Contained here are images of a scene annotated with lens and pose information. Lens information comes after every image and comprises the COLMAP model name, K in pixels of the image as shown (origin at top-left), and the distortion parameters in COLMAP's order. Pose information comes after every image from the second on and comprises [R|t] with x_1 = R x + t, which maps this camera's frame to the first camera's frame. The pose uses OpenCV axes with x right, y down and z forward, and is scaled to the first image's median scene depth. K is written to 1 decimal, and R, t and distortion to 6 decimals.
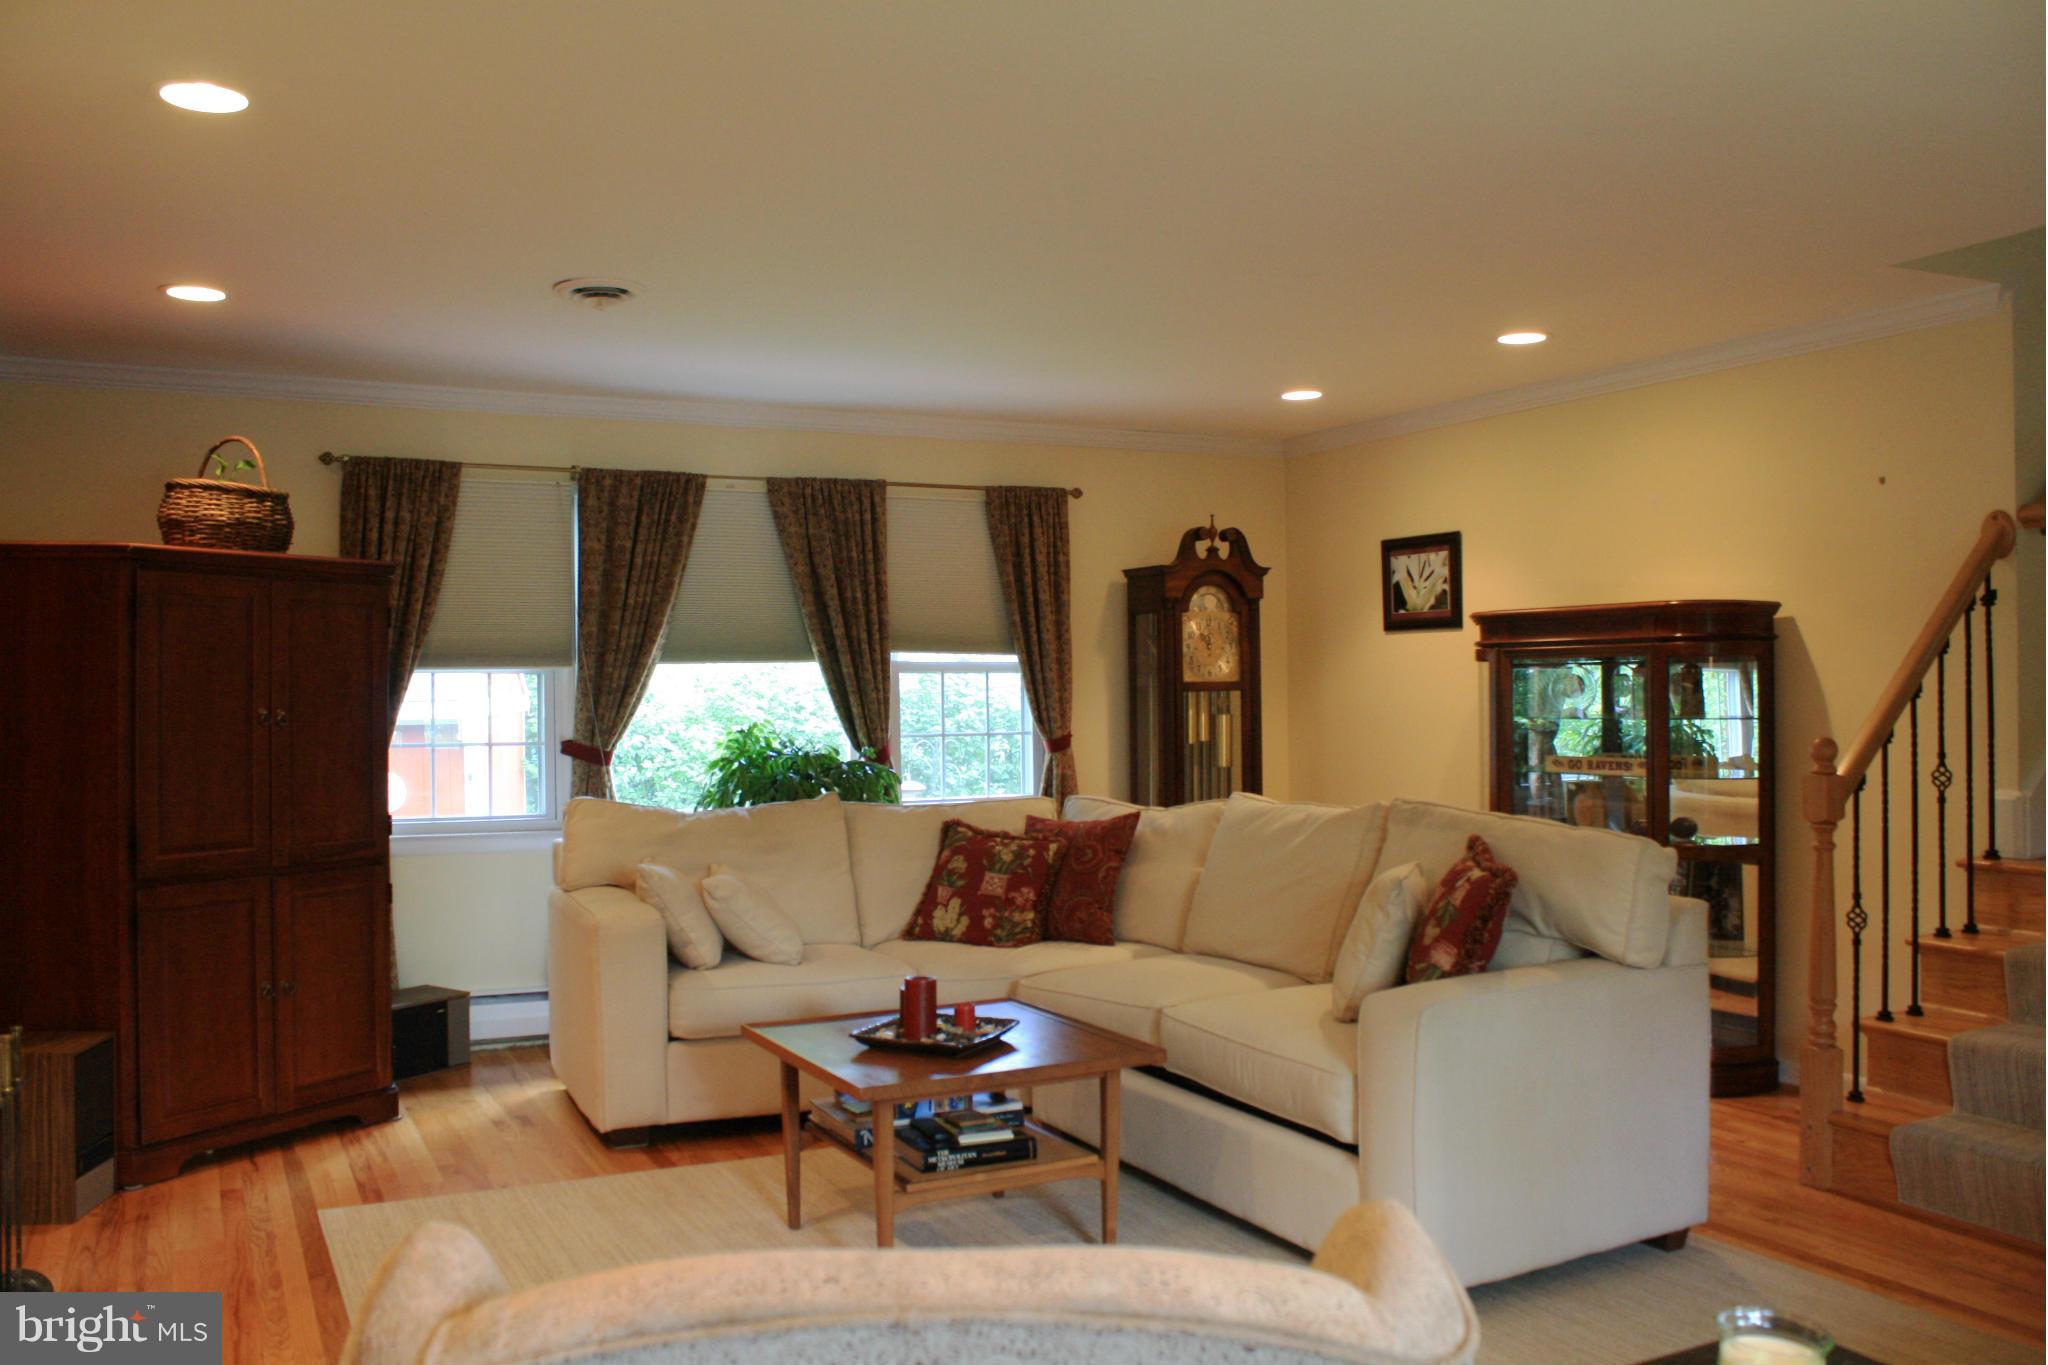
lens RADIAL K [[1706.1, 0, 1024.0], [0, 1706.1, 682.5], [0, 0, 1]] dist [-0.169510, 0.140835]
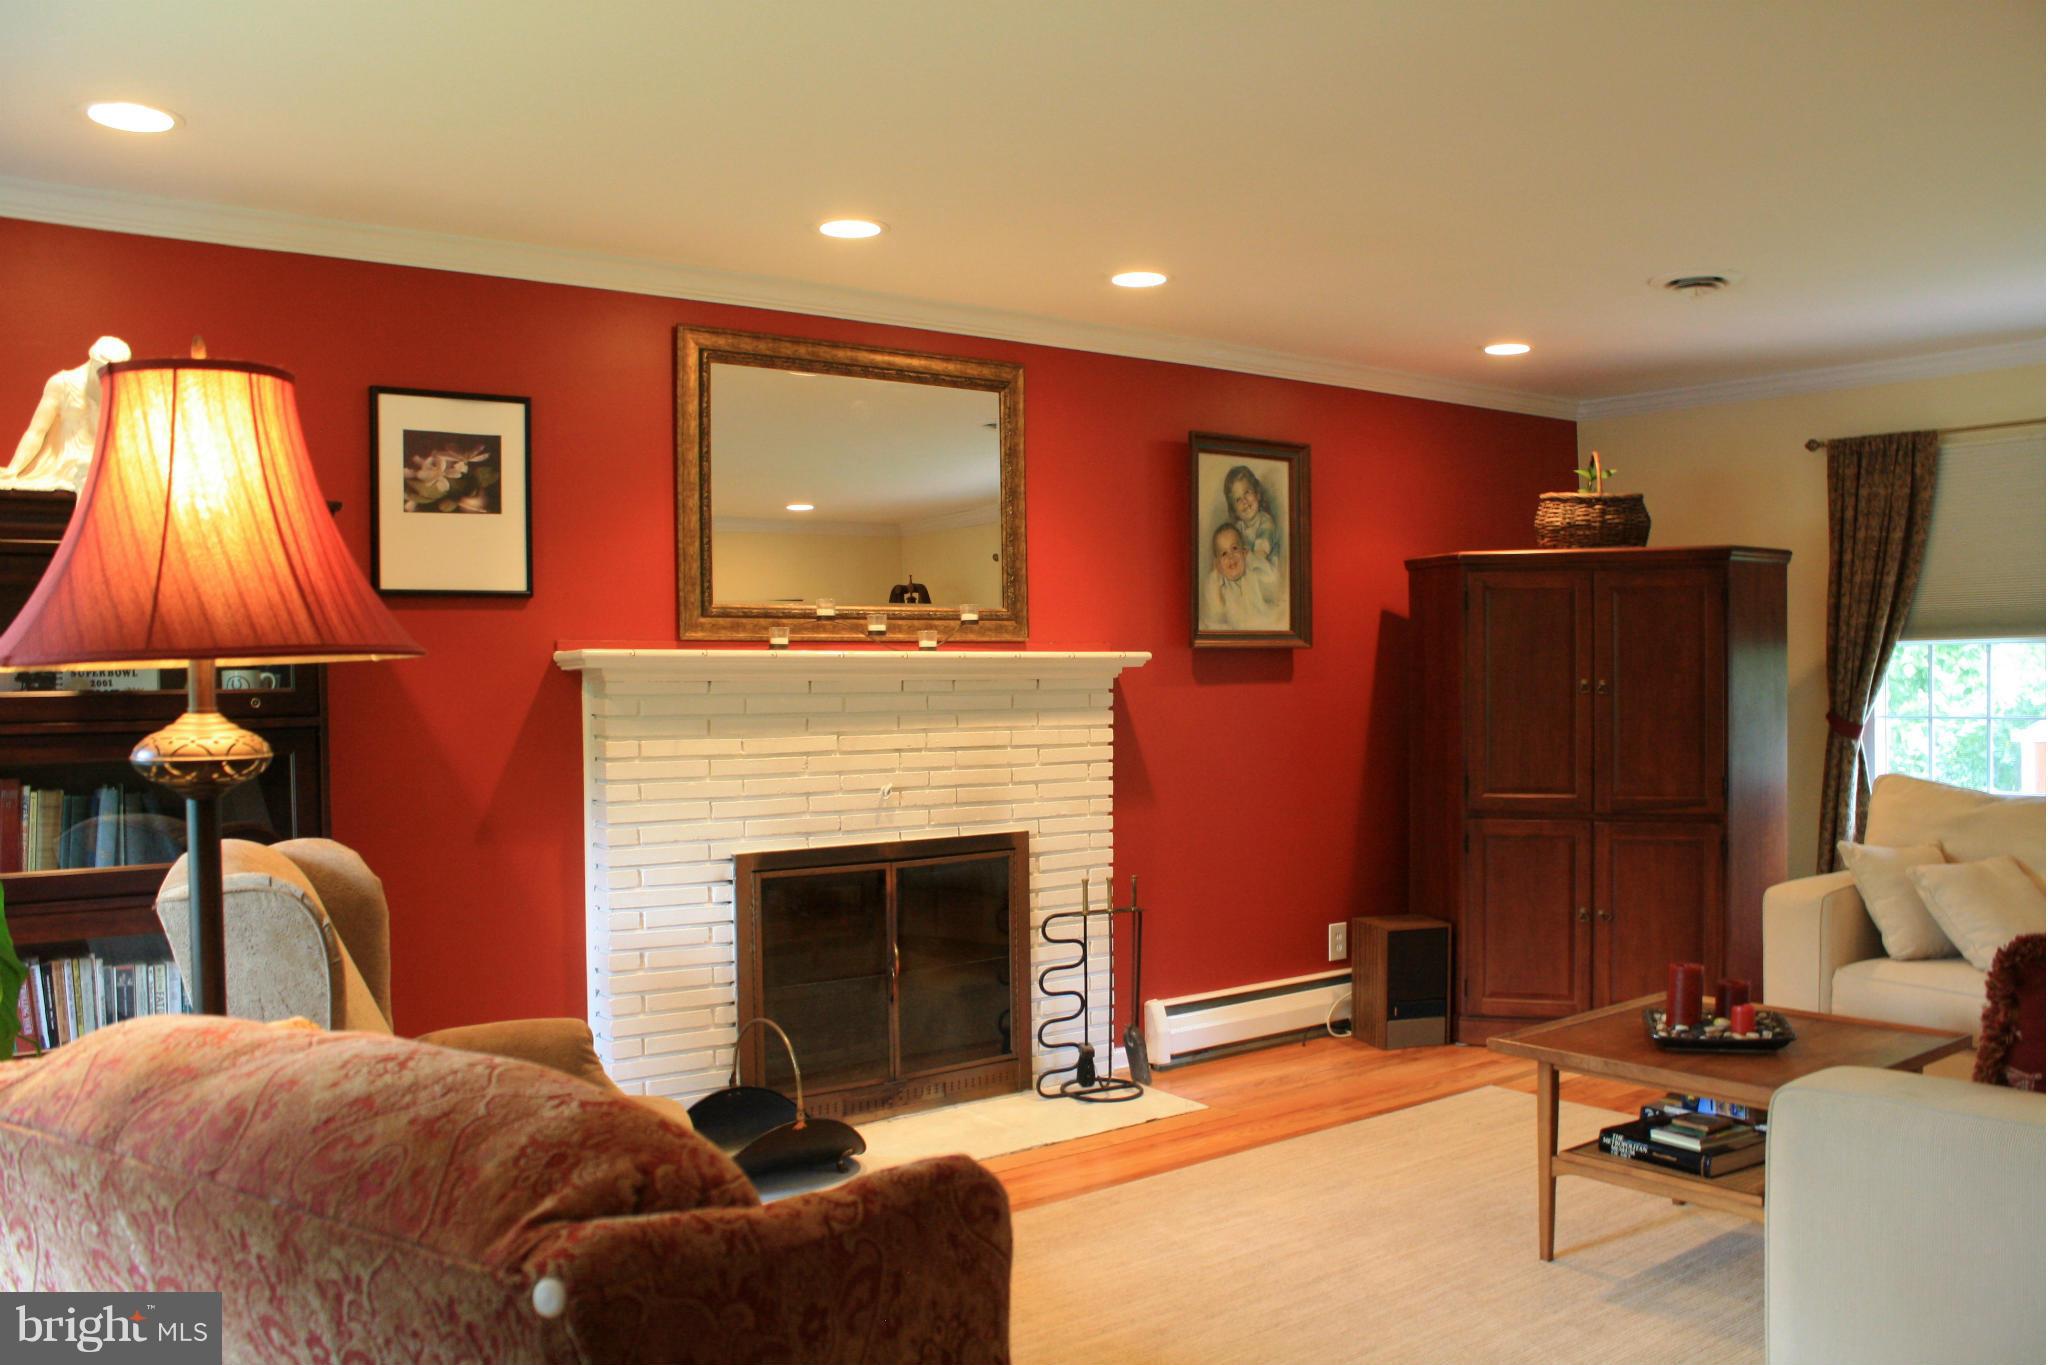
lens RADIAL K [[1706.1, 0, 1024.0], [0, 1706.1, 682.5], [0, 0, 1]] dist [-0.169510, 0.140835]
pose [[0.179348, 0.011016, -0.983724, 0.649954], [0.010873, 0.999854, 0.013179, -0.002532], [0.983726, -0.013060, 0.179202, 0.377802]]
